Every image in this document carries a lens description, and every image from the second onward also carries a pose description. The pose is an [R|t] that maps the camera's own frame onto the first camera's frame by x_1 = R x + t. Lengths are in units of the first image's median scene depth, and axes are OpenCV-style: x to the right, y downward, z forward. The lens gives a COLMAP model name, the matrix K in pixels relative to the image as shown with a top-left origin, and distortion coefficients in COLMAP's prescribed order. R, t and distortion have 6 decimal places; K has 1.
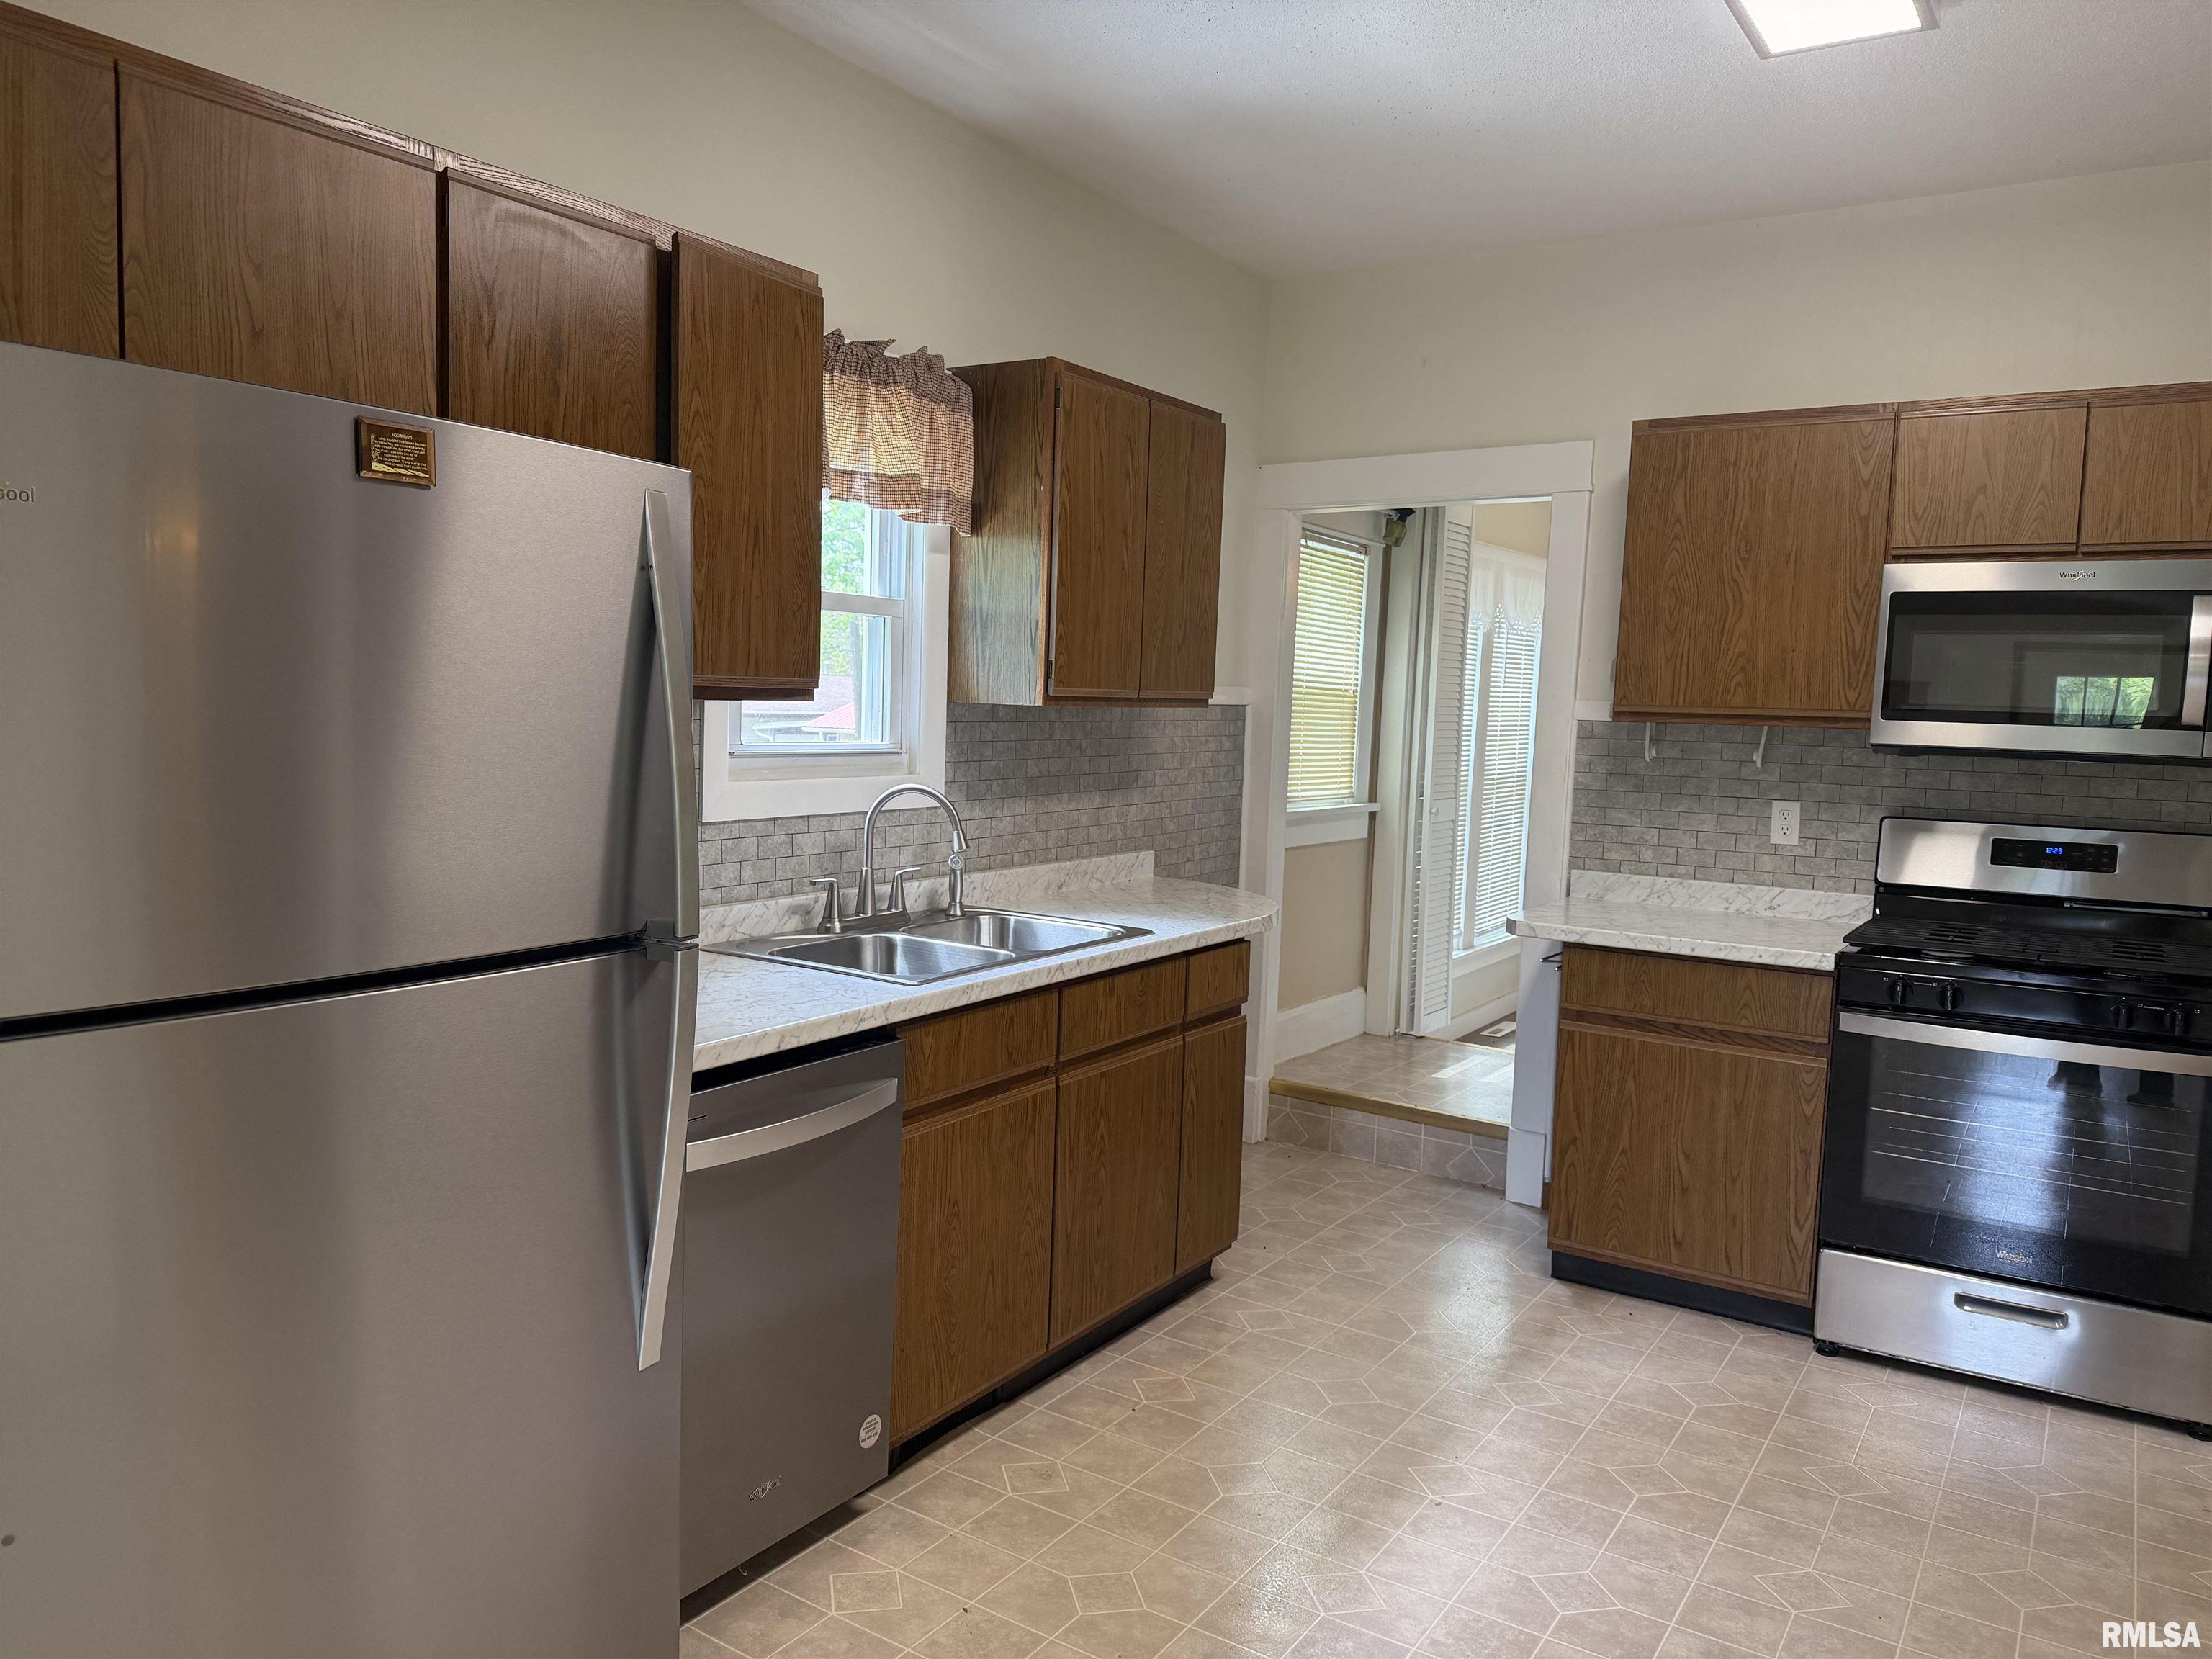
lens RADIAL K [[1554.5, 0, 1115.9], [0, 1554.5, 837.8], [0, 0, 1]] dist [0.054884, -0.083090]
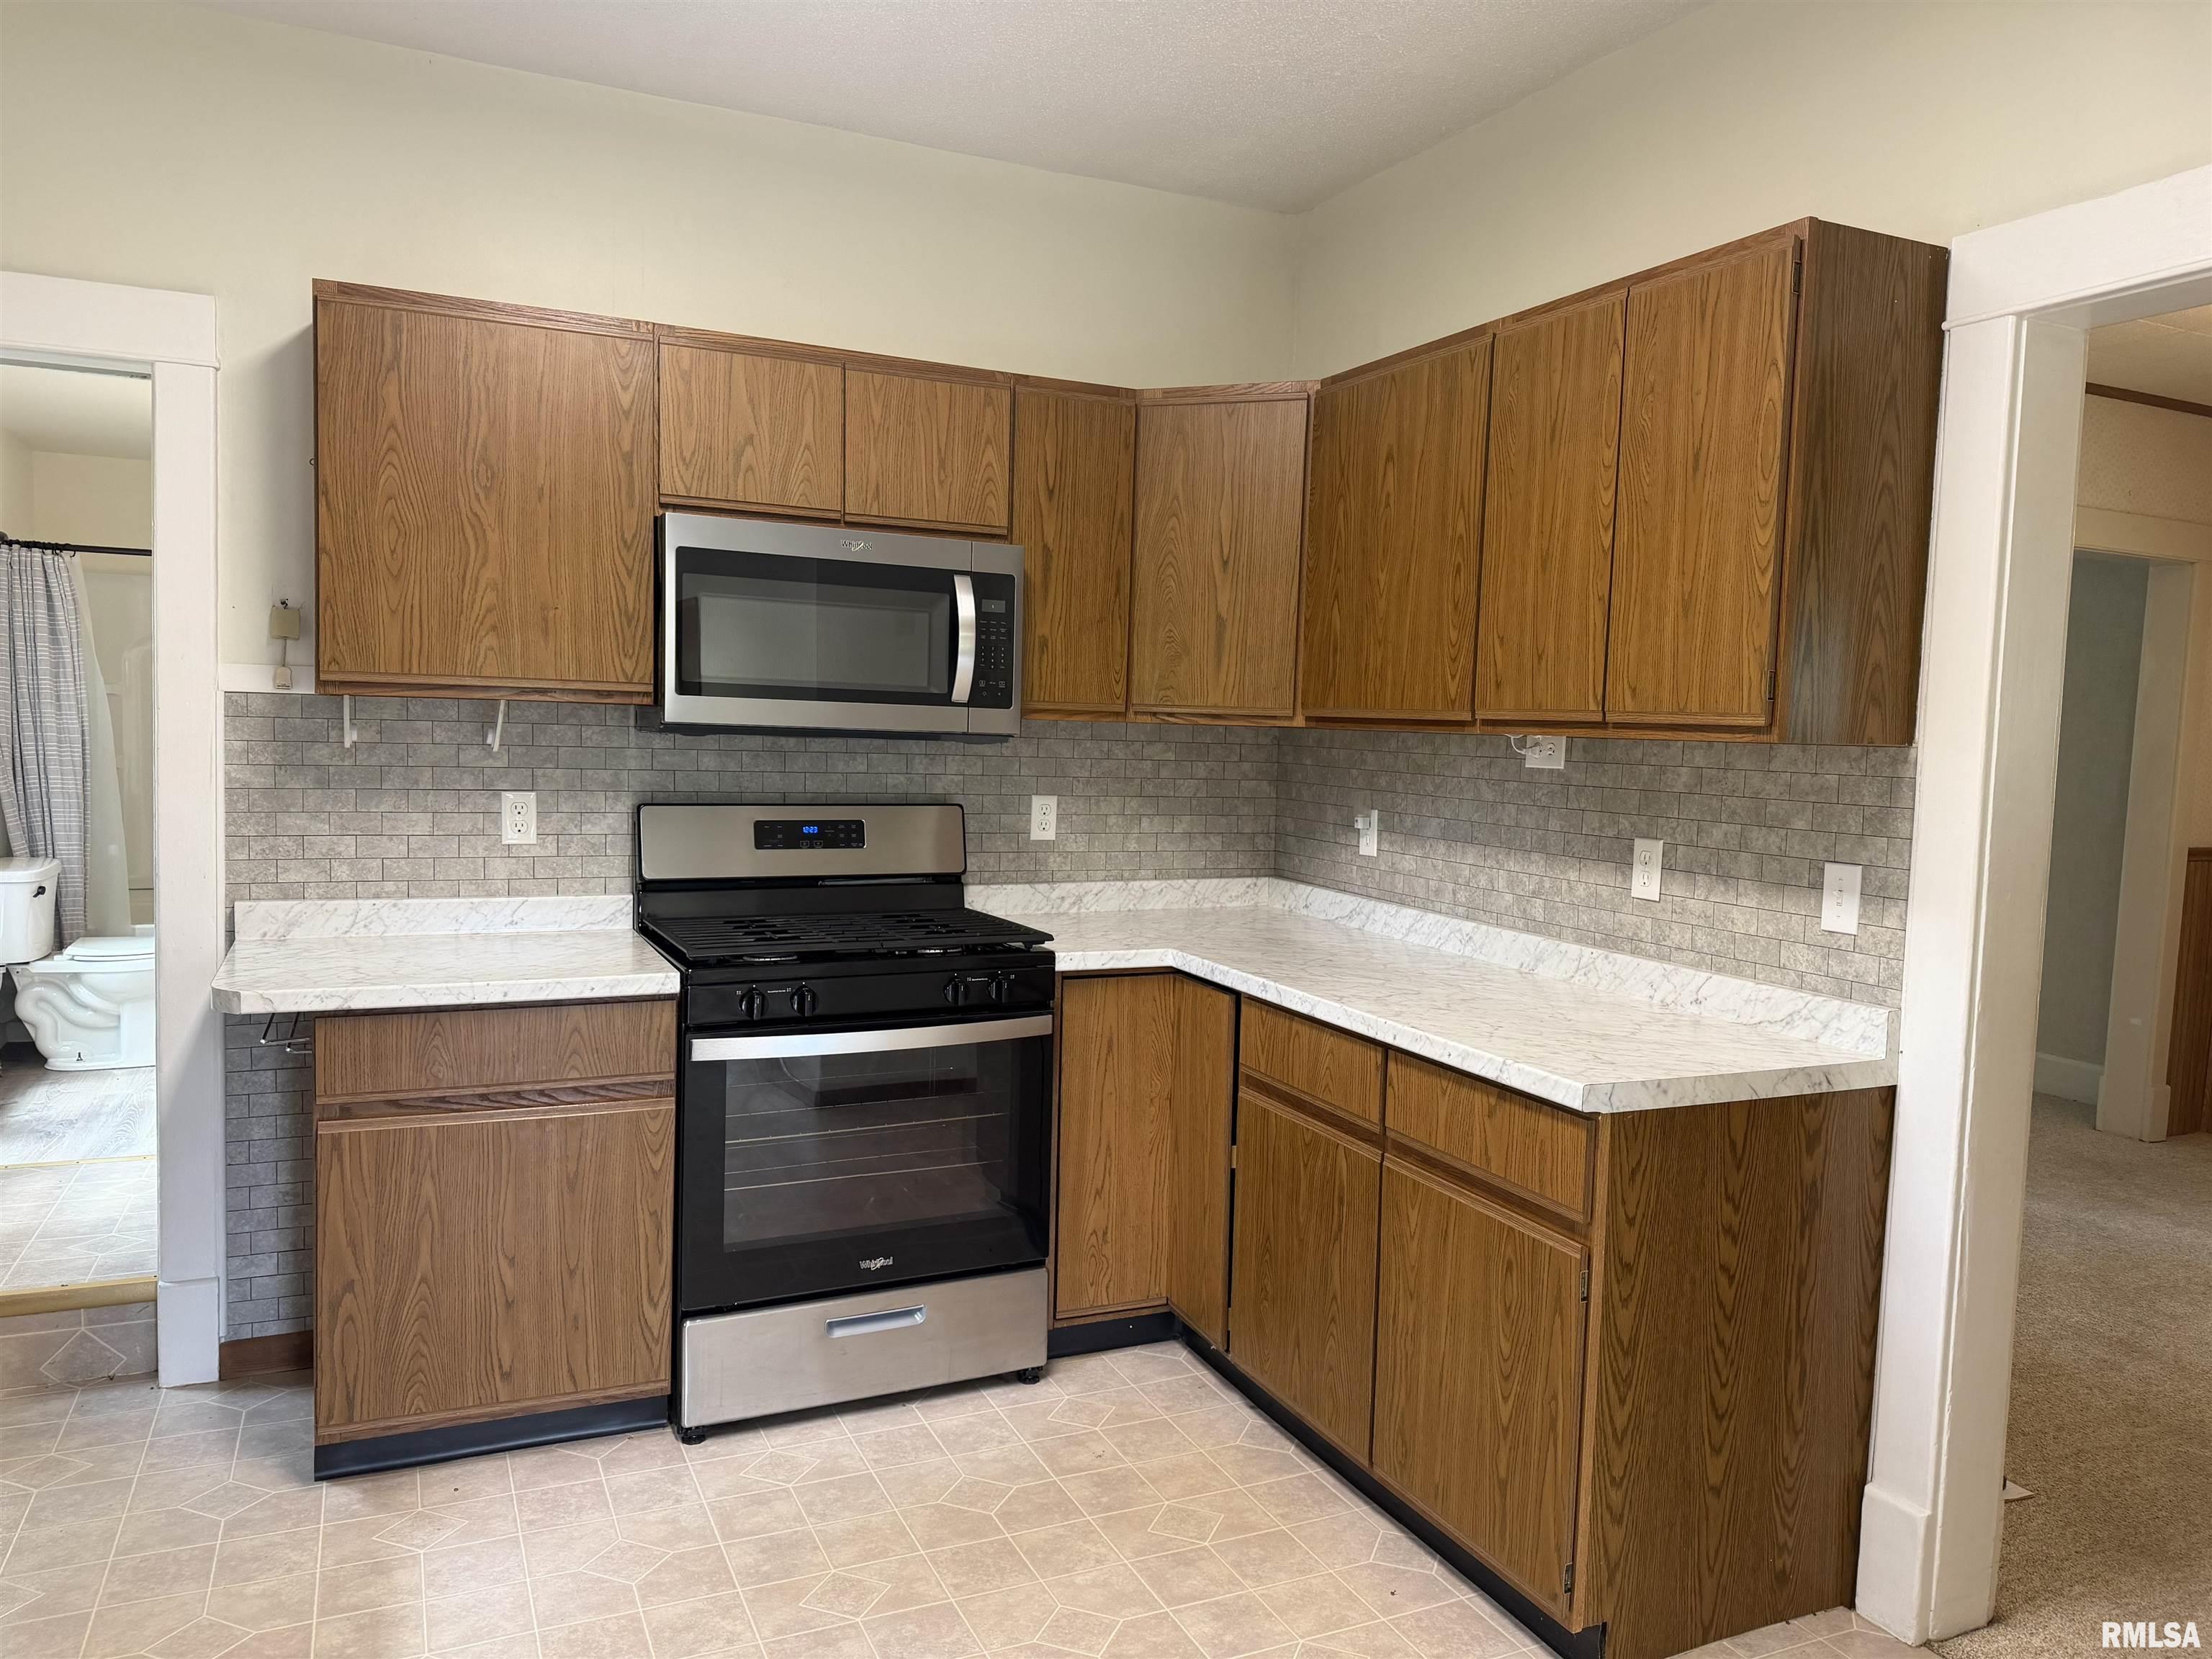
lens RADIAL K [[1554.5, 0, 1115.9], [0, 1554.5, 837.8], [0, 0, 1]] dist [0.054884, -0.083090]
pose [[0.530082, -0.080131, 0.844151, -0.110111], [0.058522, 0.996608, 0.057855, -0.030828], [-0.845924, 0.018734, 0.532974, 0.323537]]
